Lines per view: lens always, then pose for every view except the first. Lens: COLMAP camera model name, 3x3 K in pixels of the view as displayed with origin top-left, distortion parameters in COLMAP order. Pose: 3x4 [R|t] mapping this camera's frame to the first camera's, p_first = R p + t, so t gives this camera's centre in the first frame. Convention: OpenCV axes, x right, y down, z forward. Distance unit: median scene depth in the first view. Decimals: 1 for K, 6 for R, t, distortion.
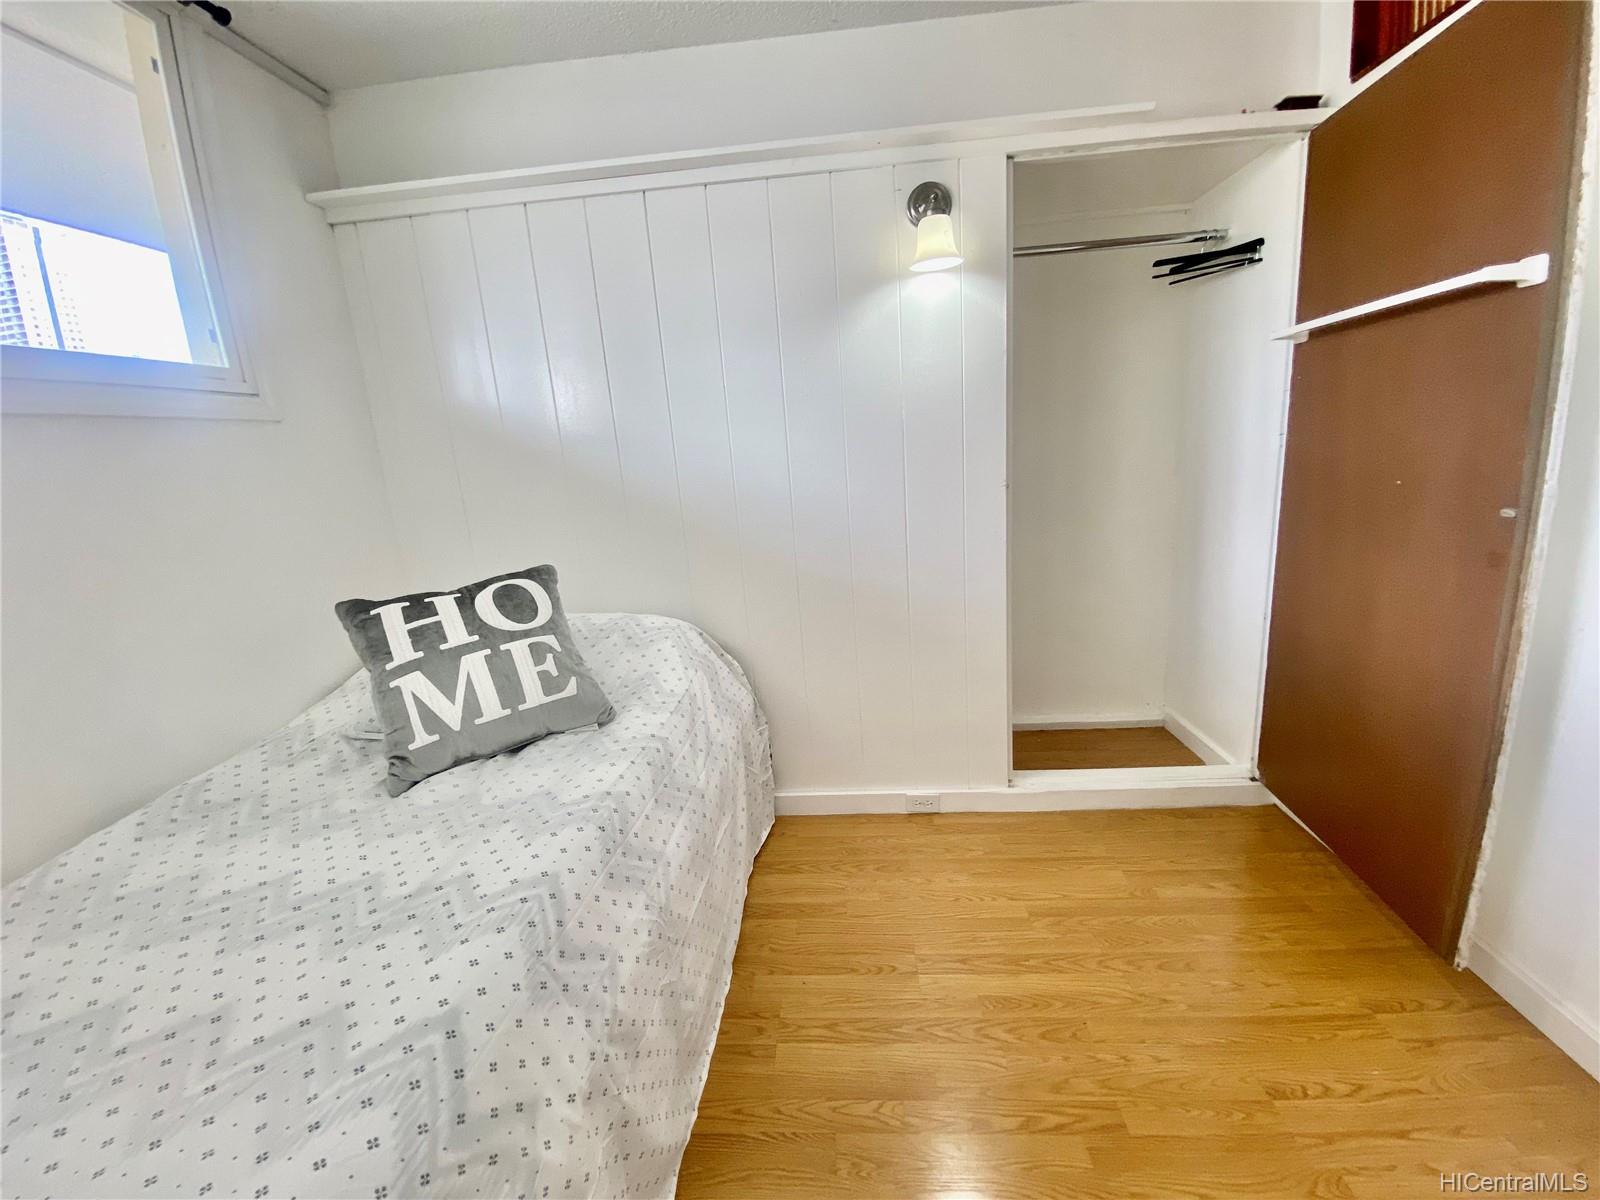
lens RADIAL K [[648.9, 0, 800.4], [0, 648.9, 596.5], [0, 0, 1]] dist [0.013780, -0.014689]
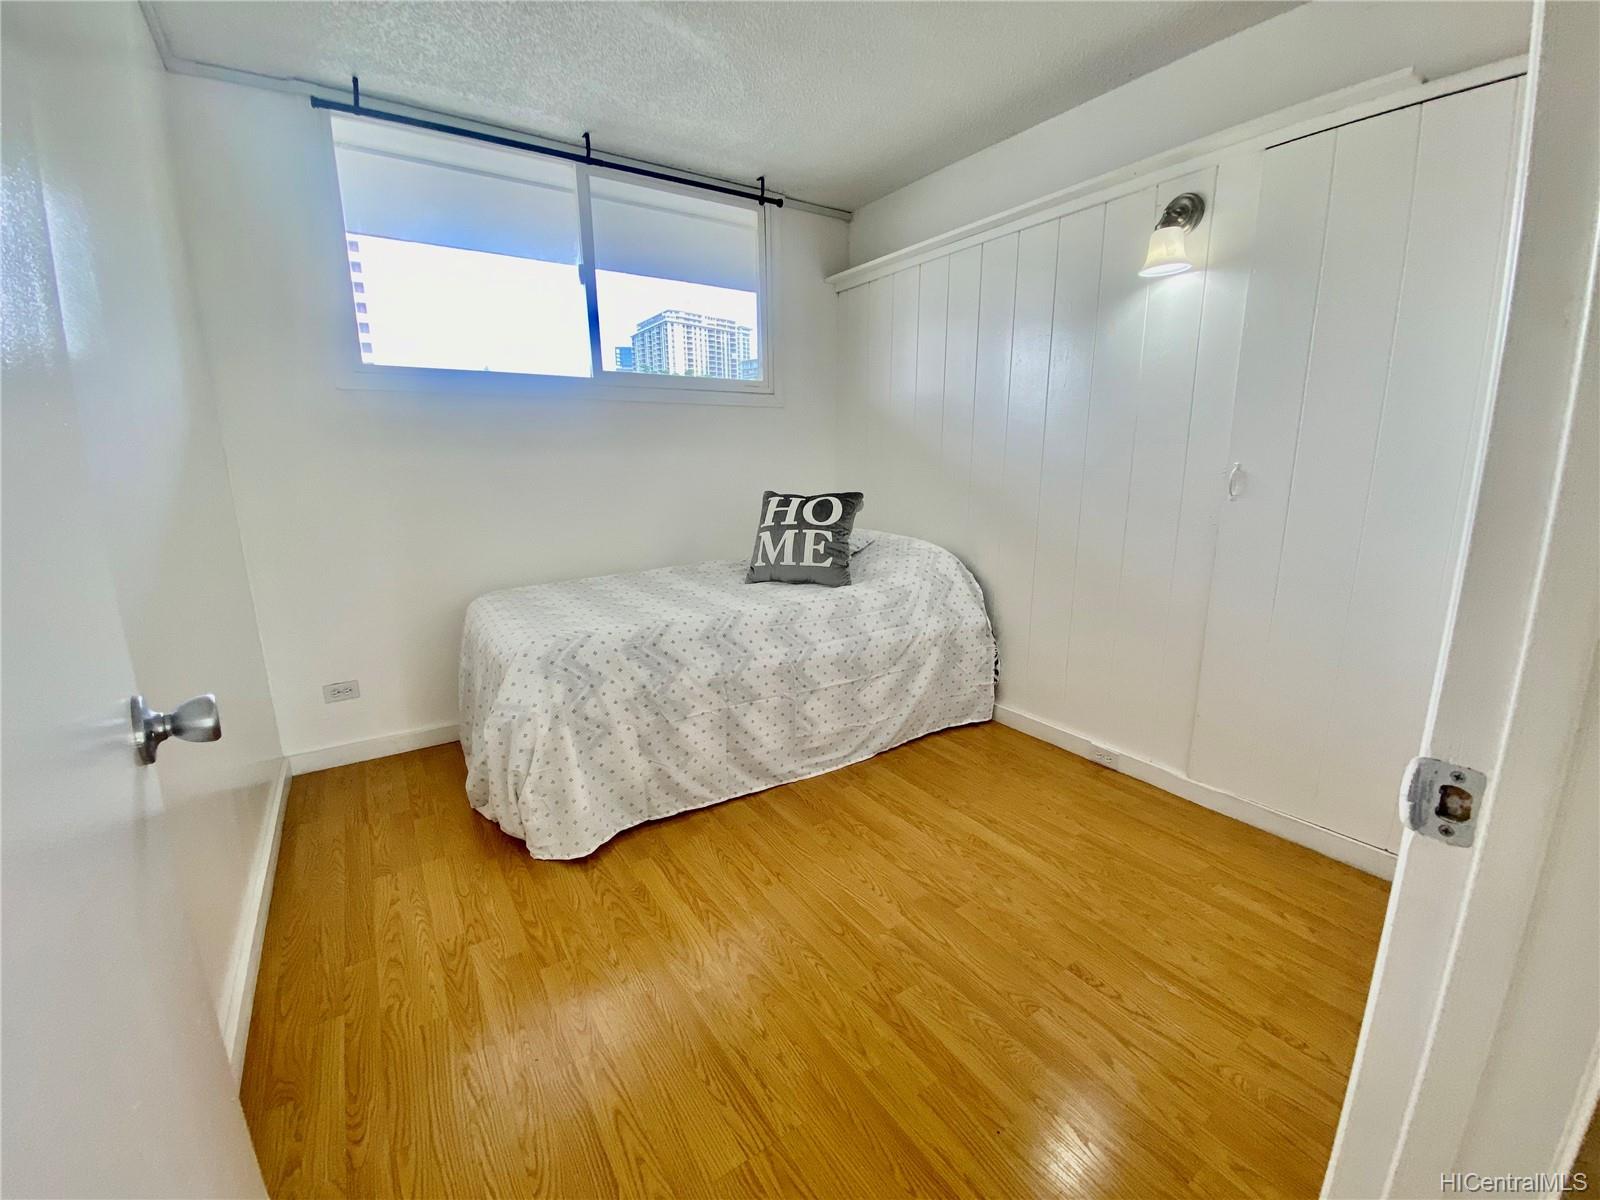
lens RADIAL K [[648.9, 0, 800.4], [0, 648.9, 596.5], [0, 0, 1]] dist [0.013780, -0.014689]
pose [[0.617446, 0.228045, -0.752832, 0.804180], [-0.202711, 0.970859, 0.127833, 0.020953], [0.760045, 0.073677, 0.645680, -0.165974]]
